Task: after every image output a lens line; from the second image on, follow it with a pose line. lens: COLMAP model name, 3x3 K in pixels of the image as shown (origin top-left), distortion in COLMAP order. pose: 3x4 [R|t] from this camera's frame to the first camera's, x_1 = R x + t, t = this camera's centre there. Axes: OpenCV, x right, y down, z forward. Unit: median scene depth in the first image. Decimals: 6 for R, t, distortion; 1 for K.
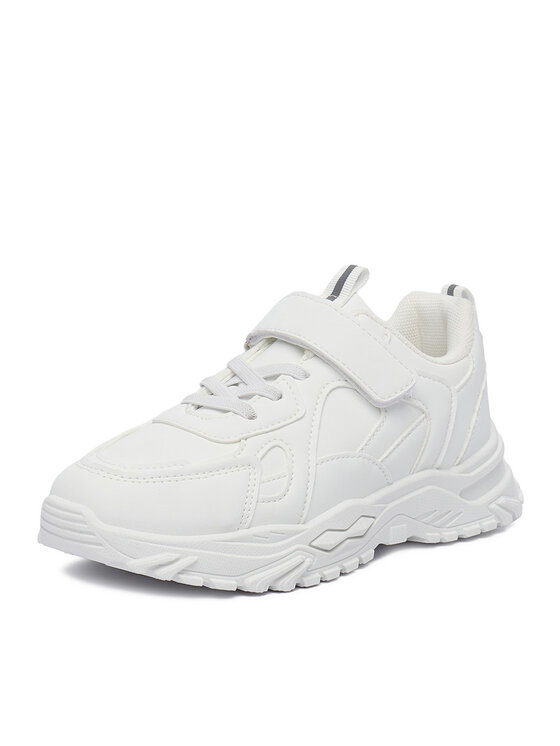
lens RADIAL K [[1611.6, 0, 279.1], [0, 1611.6, 372.5], [0, 0, 1]] dist [0.038868, 0.000000]
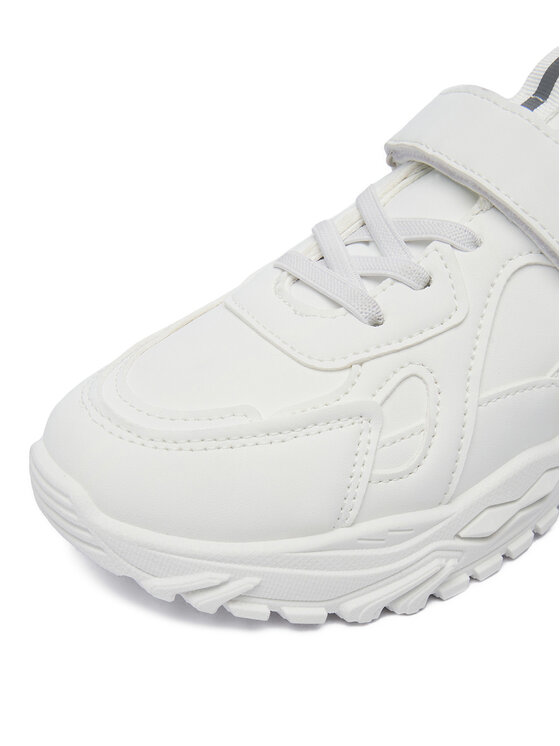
lens RADIAL K [[1030.3, 0, 285.1], [0, 1030.3, 375.2], [0, 0, 1]] dist [0.012996, 0.000000]
pose [[0.983186, 0.079016, -0.164624, 0.014803], [-0.023628, 0.949000, 0.314389, -0.073787], [0.181070, -0.305214, 0.934911, 0.637443]]
